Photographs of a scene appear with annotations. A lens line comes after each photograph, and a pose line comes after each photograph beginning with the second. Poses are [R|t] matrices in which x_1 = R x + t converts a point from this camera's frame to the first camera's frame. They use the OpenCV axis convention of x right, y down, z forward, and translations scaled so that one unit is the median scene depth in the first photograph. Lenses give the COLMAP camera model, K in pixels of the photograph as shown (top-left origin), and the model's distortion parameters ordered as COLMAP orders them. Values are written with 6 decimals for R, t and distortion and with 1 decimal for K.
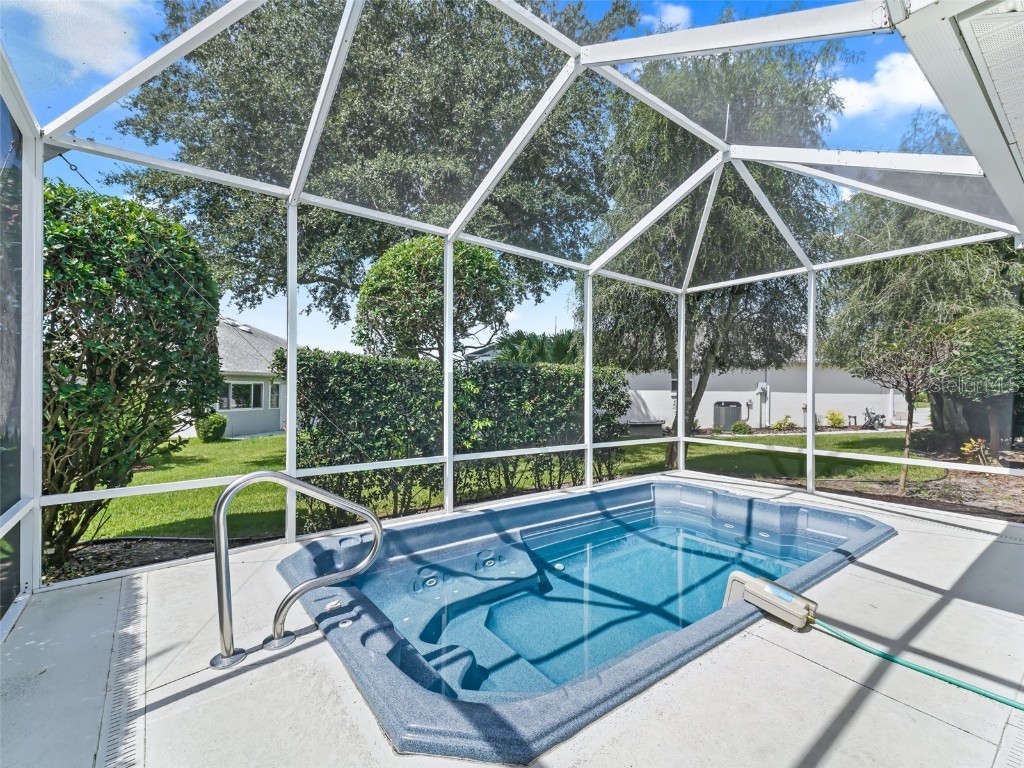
lens RADIAL K [[467.1, 0, 512.0], [0, 467.1, 384.0], [0, 0, 1]] dist [0.002296, -0.000294]
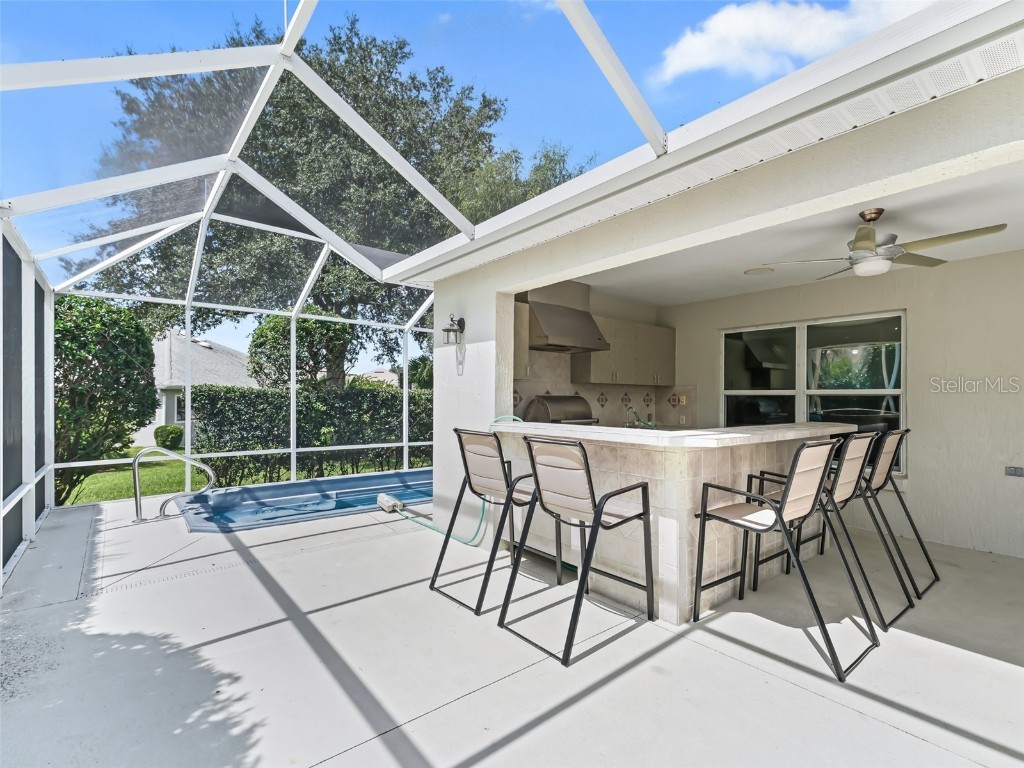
lens RADIAL K [[475.1, 0, 507.9], [0, 475.1, 395.5], [0, 0, 1]] dist [0.001614, 0.000190]
pose [[0.999470, -0.002951, 0.032423, 0.563105], [0.002817, 0.999987, 0.004190, -0.039104], [-0.032434, -0.004096, 0.999465, -0.704280]]
